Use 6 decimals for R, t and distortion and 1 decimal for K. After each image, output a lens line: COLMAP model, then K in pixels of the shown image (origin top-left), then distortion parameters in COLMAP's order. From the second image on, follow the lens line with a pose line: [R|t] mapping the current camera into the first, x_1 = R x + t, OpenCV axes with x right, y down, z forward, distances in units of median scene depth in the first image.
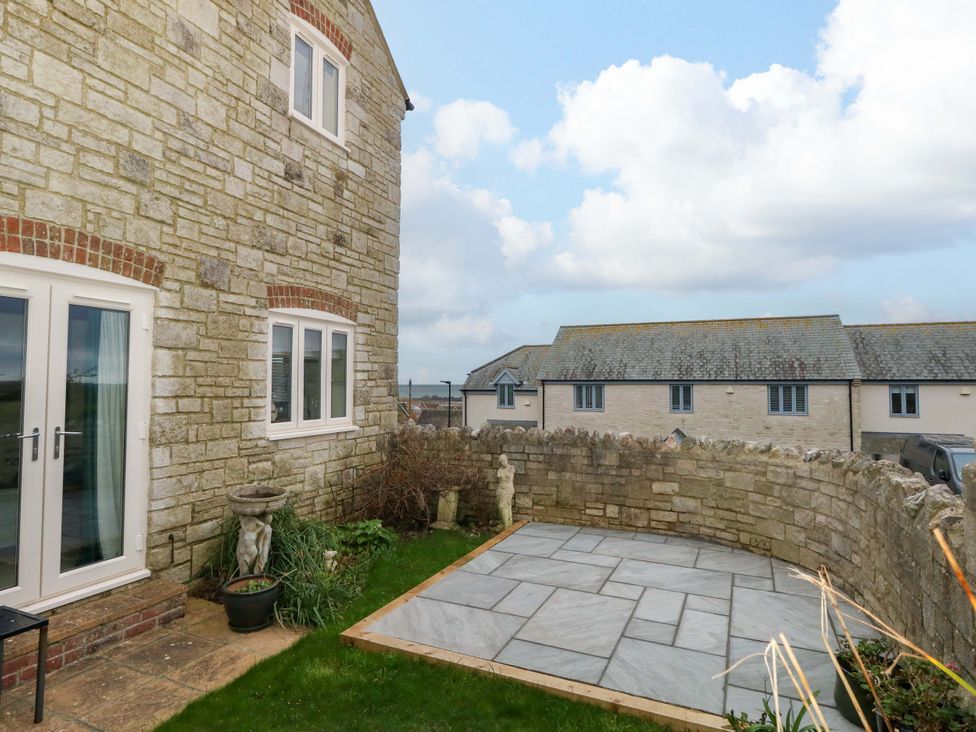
lens RADIAL K [[519.6, 0, 488.2], [0, 519.6, 368.1], [0, 0, 1]] dist [0.001293, 0.001168]
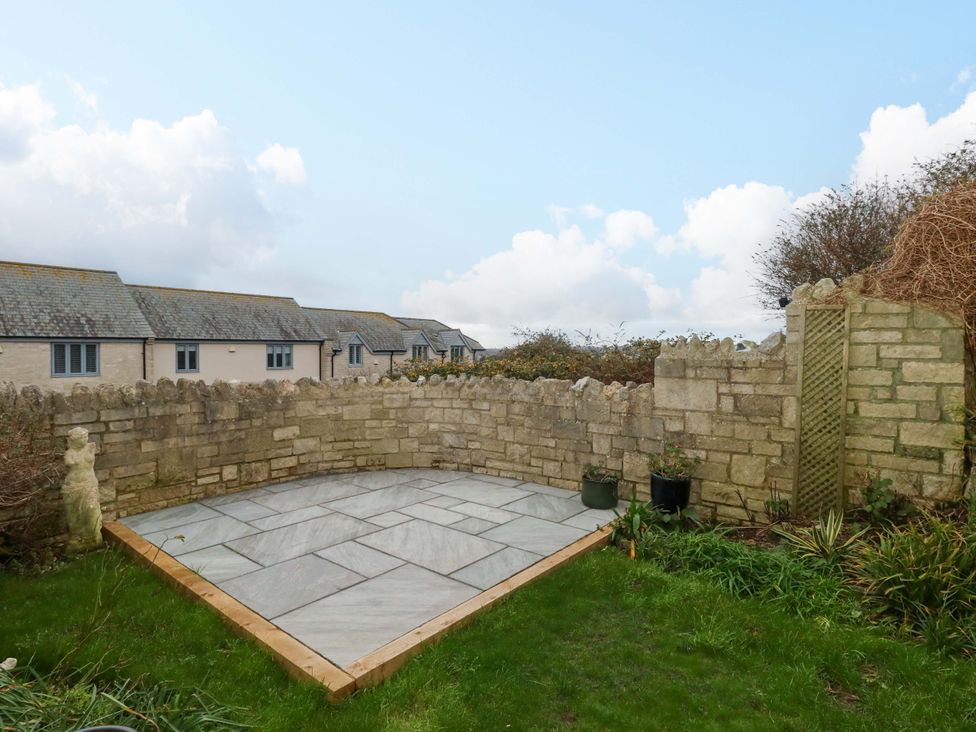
lens RADIAL K [[519.6, 0, 485.5], [0, 519.6, 361.6], [0, 0, 1]] dist [0.001293, 0.001168]
pose [[0.280410, -0.025880, 0.959531, -0.474569], [-0.031578, 0.998847, 0.036168, 0.053383], [-0.959361, -0.040442, 0.279269, 0.390187]]
